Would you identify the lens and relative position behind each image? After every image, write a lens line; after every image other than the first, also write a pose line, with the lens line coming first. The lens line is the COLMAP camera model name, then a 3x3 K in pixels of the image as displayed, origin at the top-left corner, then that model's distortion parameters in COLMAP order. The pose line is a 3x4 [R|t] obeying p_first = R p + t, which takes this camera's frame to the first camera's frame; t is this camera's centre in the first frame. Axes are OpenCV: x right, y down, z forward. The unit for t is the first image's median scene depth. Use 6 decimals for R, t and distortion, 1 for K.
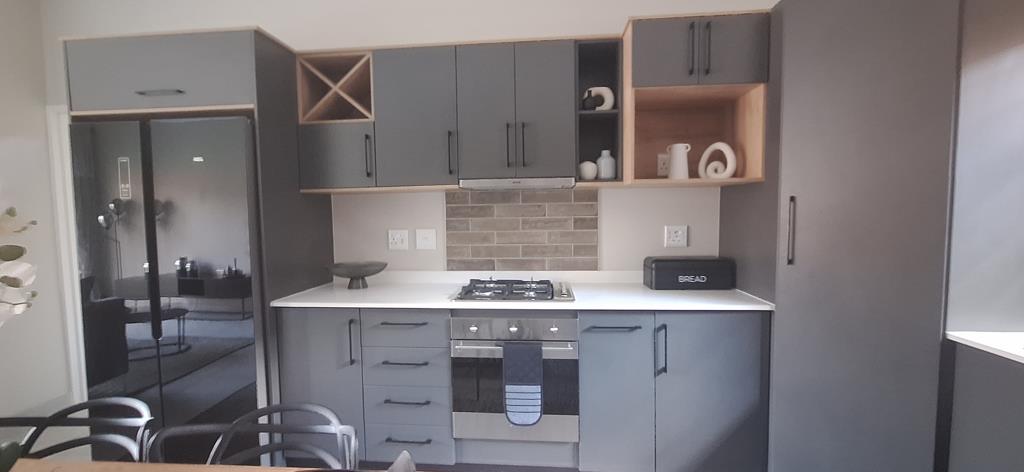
lens RADIAL K [[409.3, 0, 512.0], [0, 409.3, 236.0], [0, 0, 1]] dist [-0.001315, -0.000047]
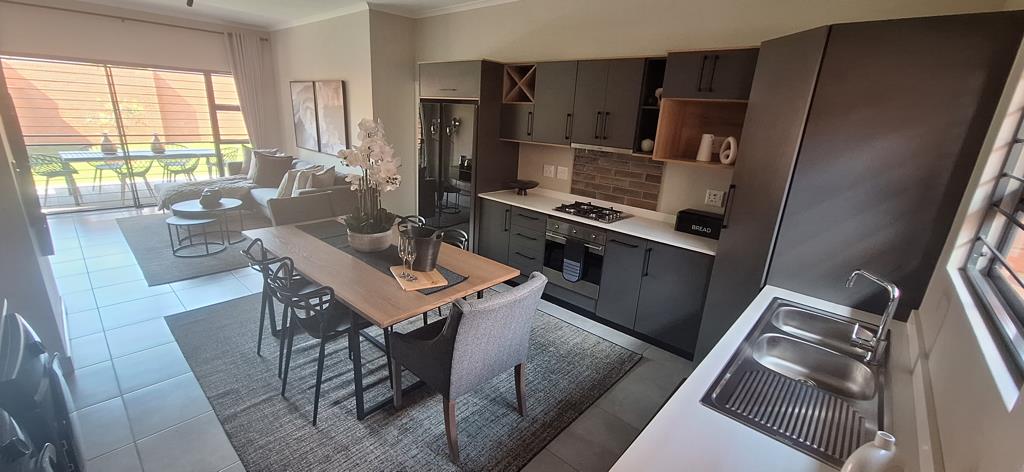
lens RADIAL K [[409.3, 0, 512.0], [0, 409.3, 236.0], [0, 0, 1]] dist [-0.001315, -0.000047]
pose [[0.792647, 0.232069, -0.563787, 0.740096], [-0.102635, 0.962317, 0.251817, -0.169257], [0.600980, -0.141738, 0.786596, -0.558205]]
